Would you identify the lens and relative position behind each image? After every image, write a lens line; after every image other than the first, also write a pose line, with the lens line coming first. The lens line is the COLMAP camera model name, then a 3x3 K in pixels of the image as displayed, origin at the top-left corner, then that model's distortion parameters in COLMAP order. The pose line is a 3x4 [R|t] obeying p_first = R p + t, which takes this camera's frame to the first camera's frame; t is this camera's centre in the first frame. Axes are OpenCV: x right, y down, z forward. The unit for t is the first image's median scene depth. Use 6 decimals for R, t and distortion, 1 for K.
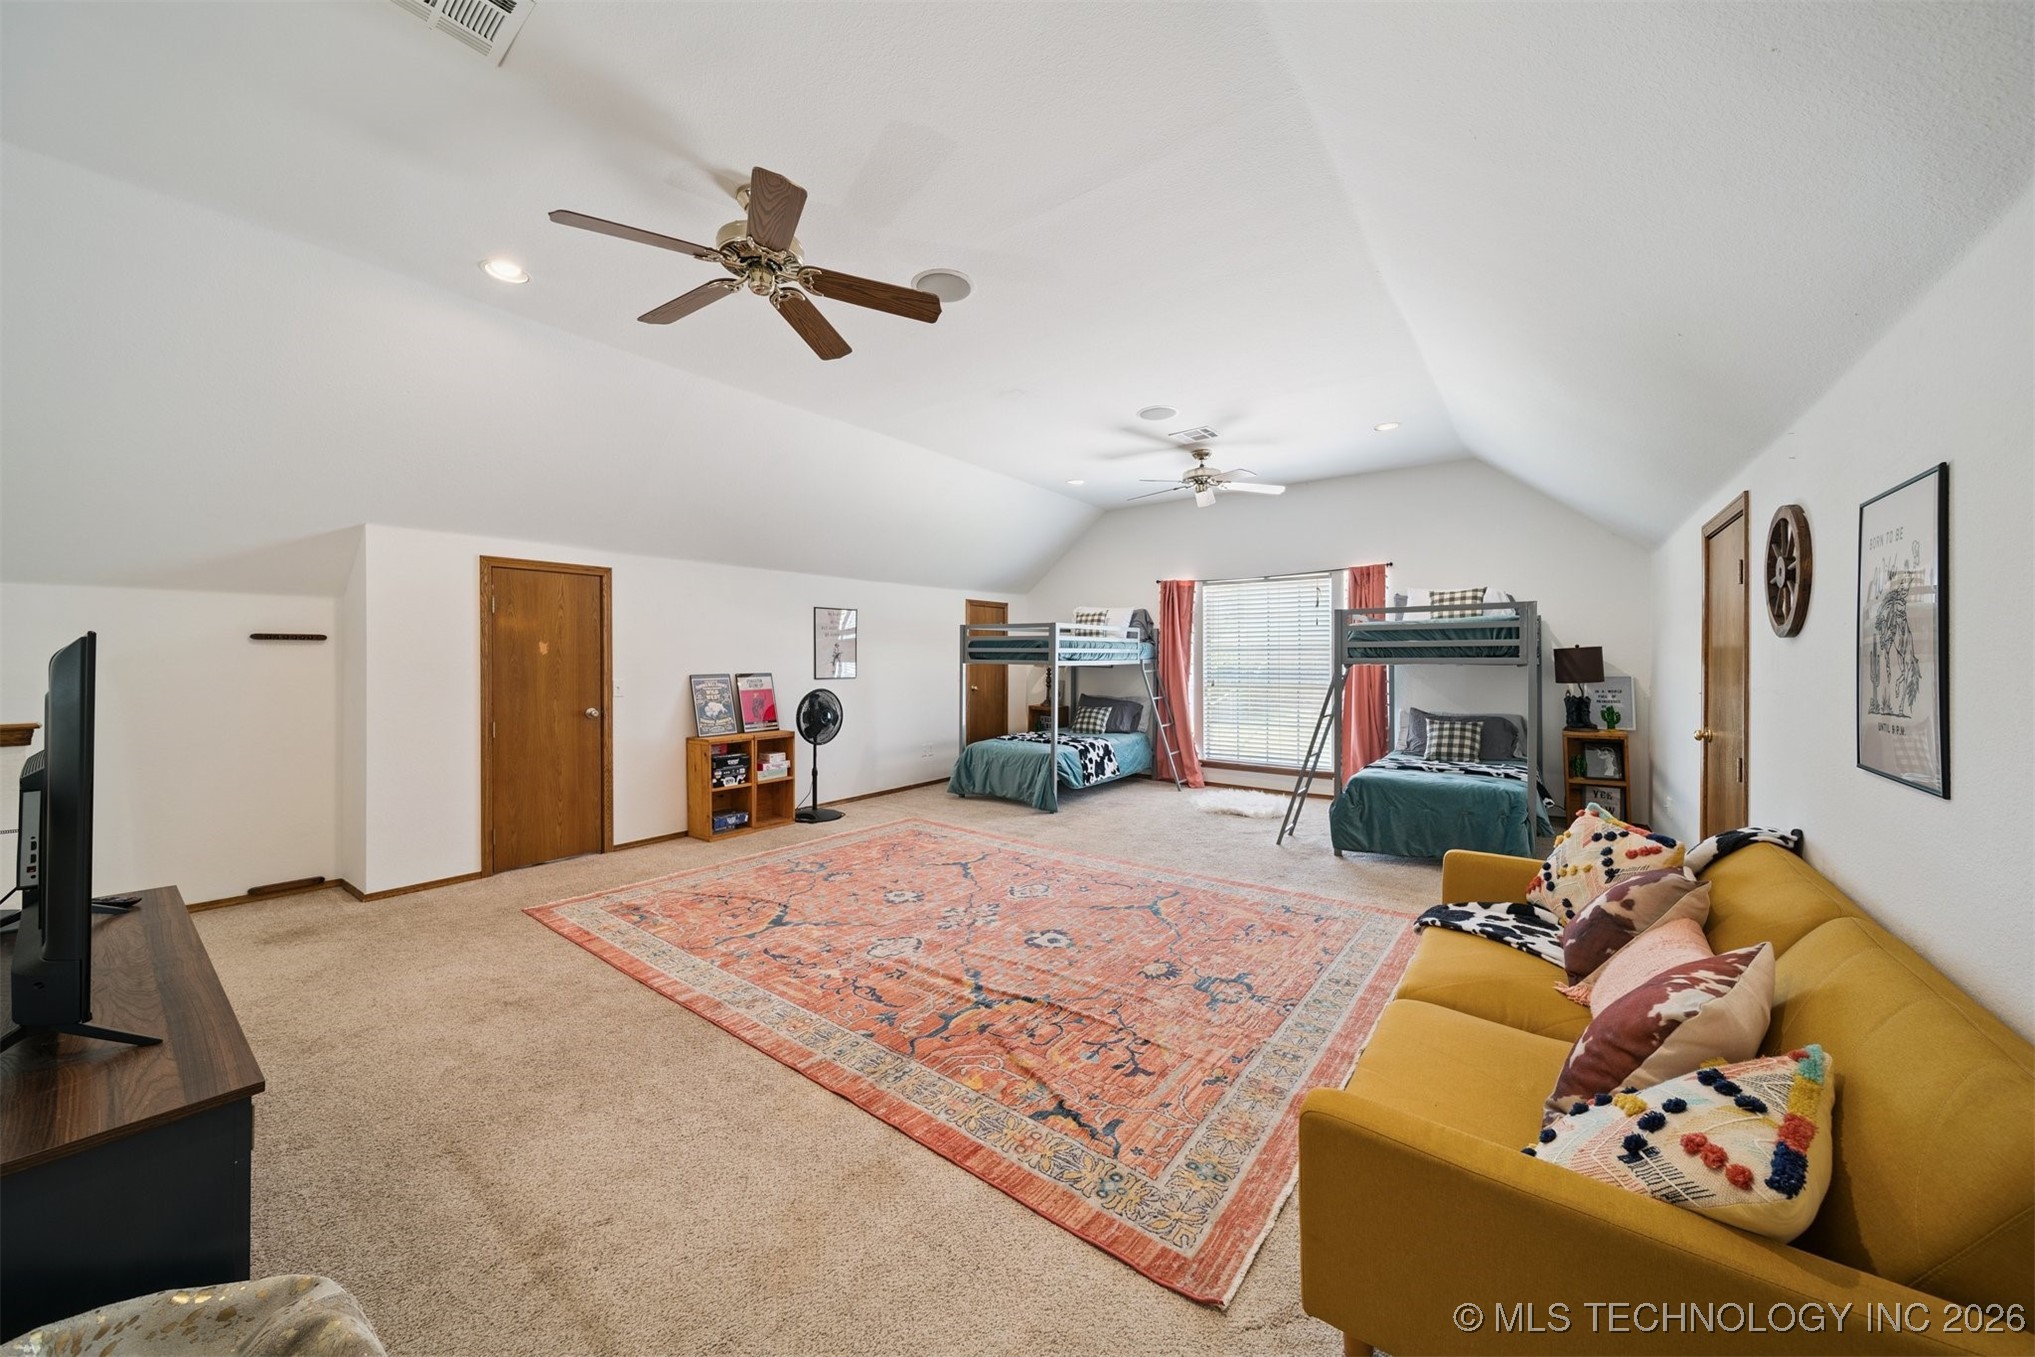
lens RADIAL K [[715.2, 0, 1004.1], [0, 715.2, 663.6], [0, 0, 1]] dist [-0.000449, -0.000837]
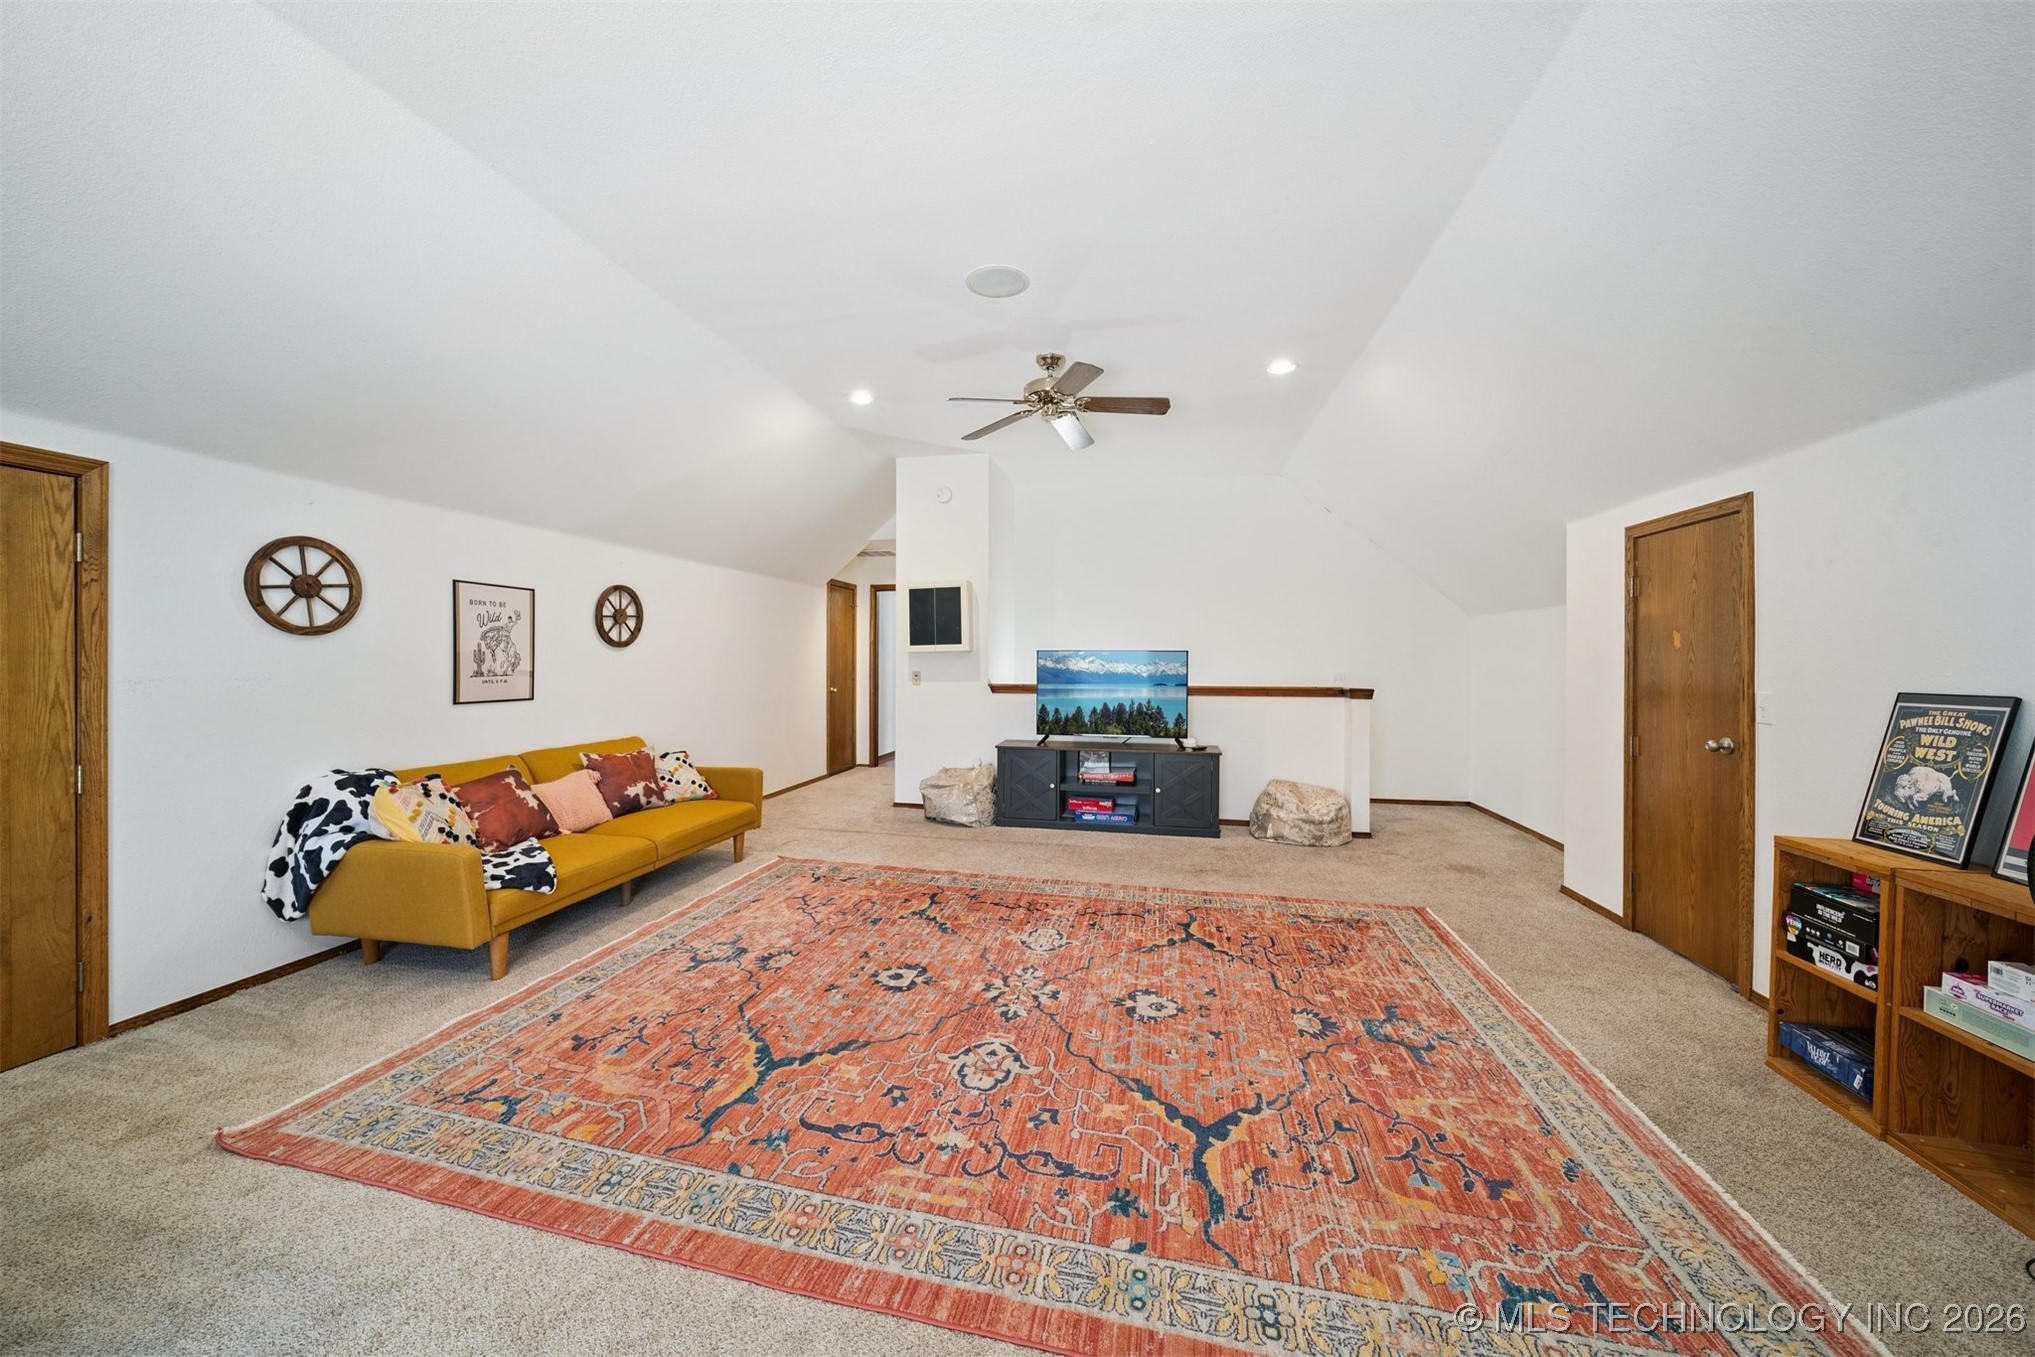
lens RADIAL K [[715.2, 0, 1000.5], [0, 715.2, 674.1], [0, 0, 1]] dist [-0.000449, -0.000837]
pose [[-0.906938, 0.006352, -0.421215, 0.292661], [-0.005211, 0.999641, 0.026297, -0.004073], [0.421231, 0.026044, -0.906579, 1.686460]]
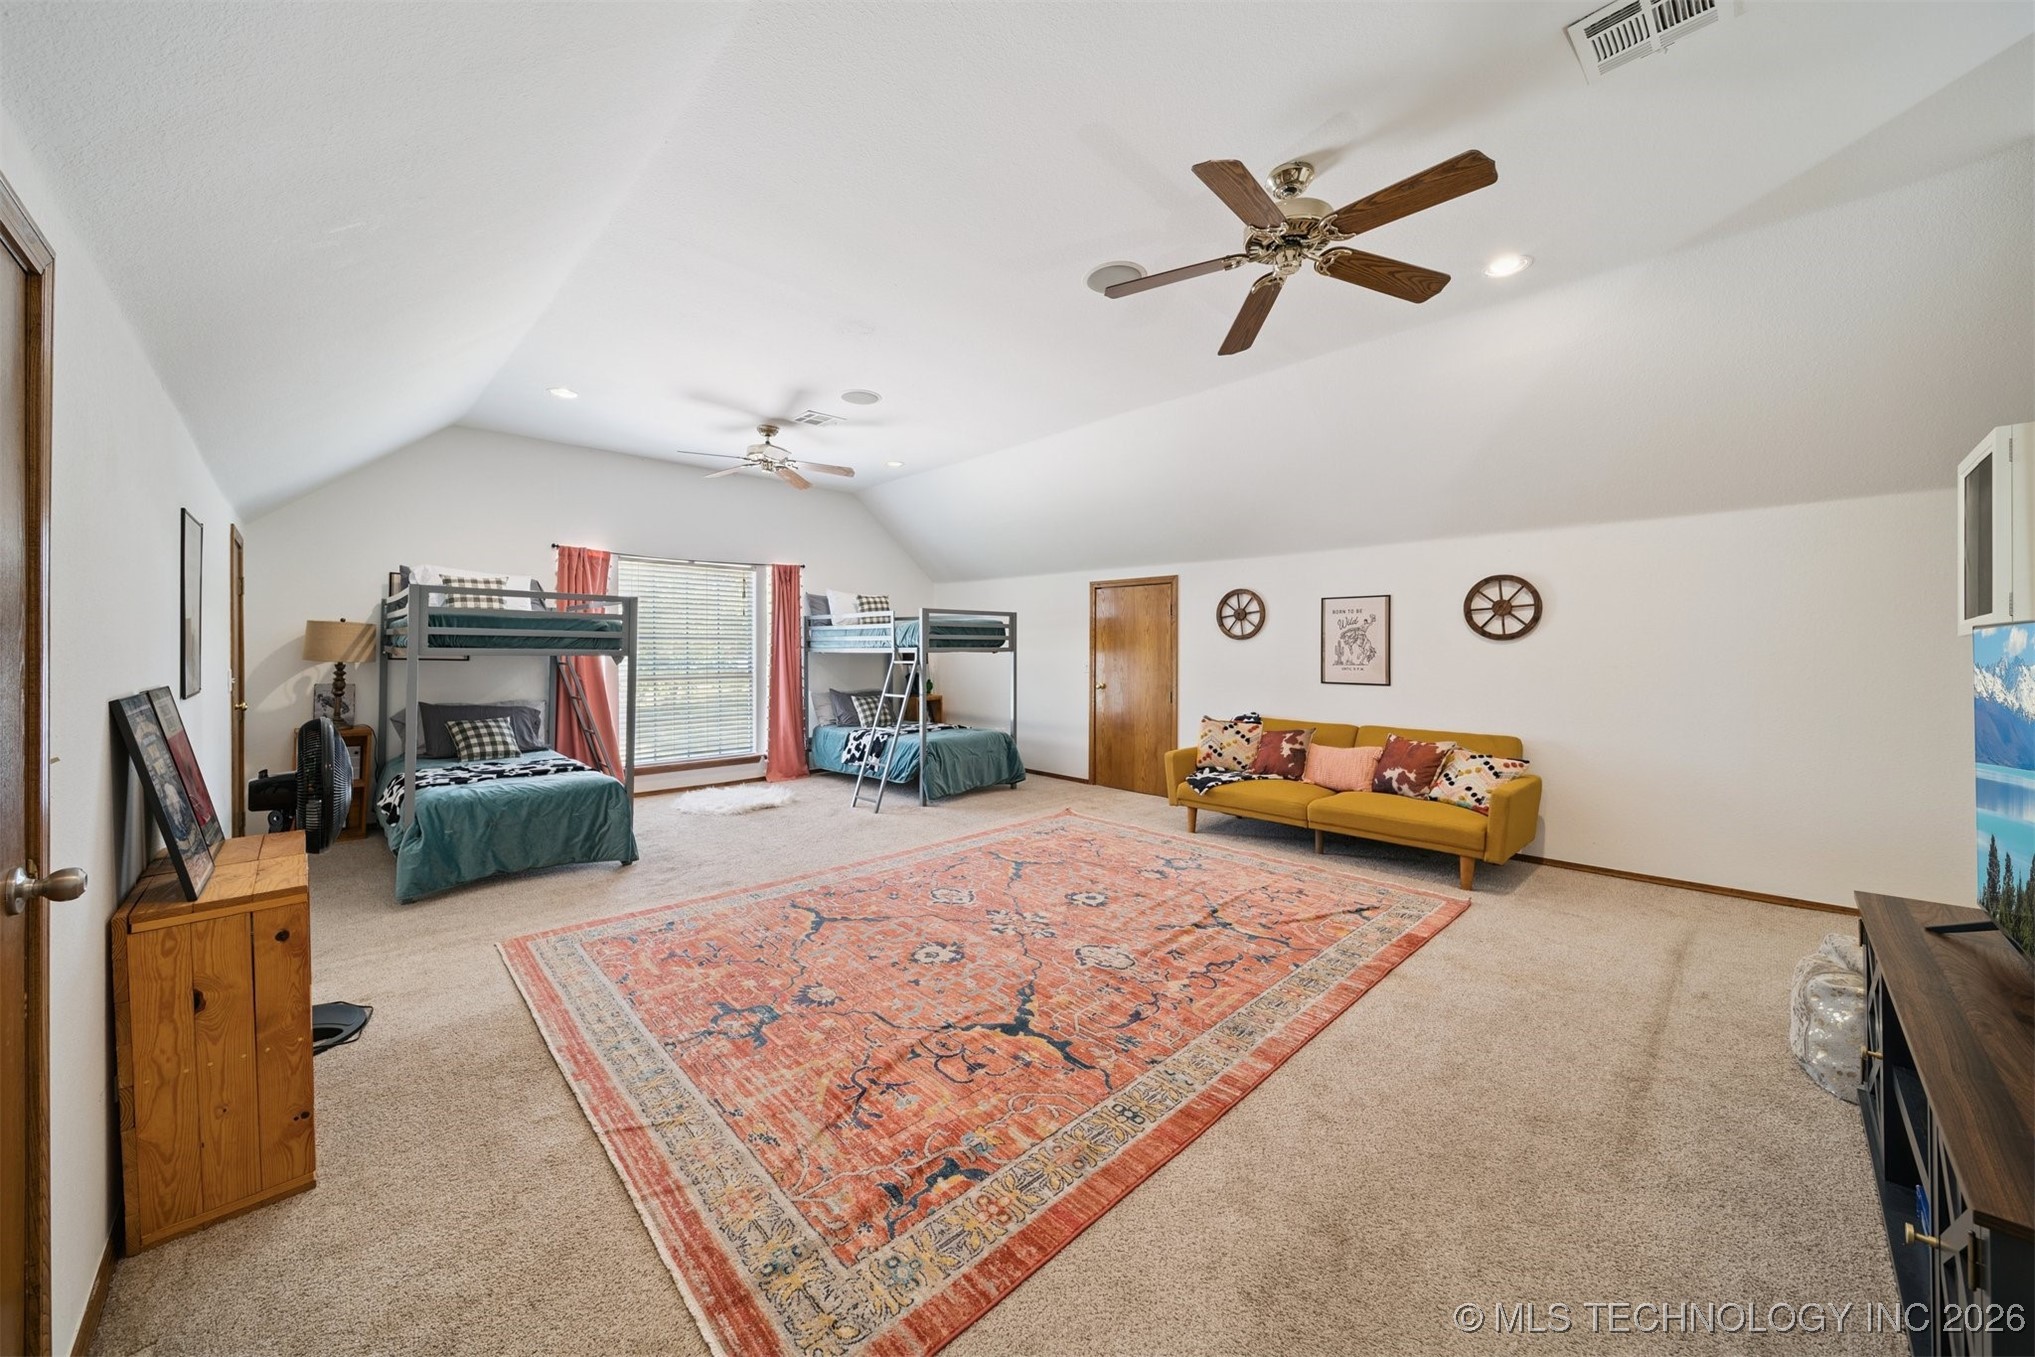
lens RADIAL K [[715.2, 0, 1001.8], [0, 715.2, 652.7], [0, 0, 1]] dist [-0.000449, -0.000837]
pose [[0.157862, -0.004022, 0.987453, -0.976974], [0.005521, 0.999980, 0.003190, -0.002081], [-0.987446, 0.004948, 0.157881, 0.881889]]
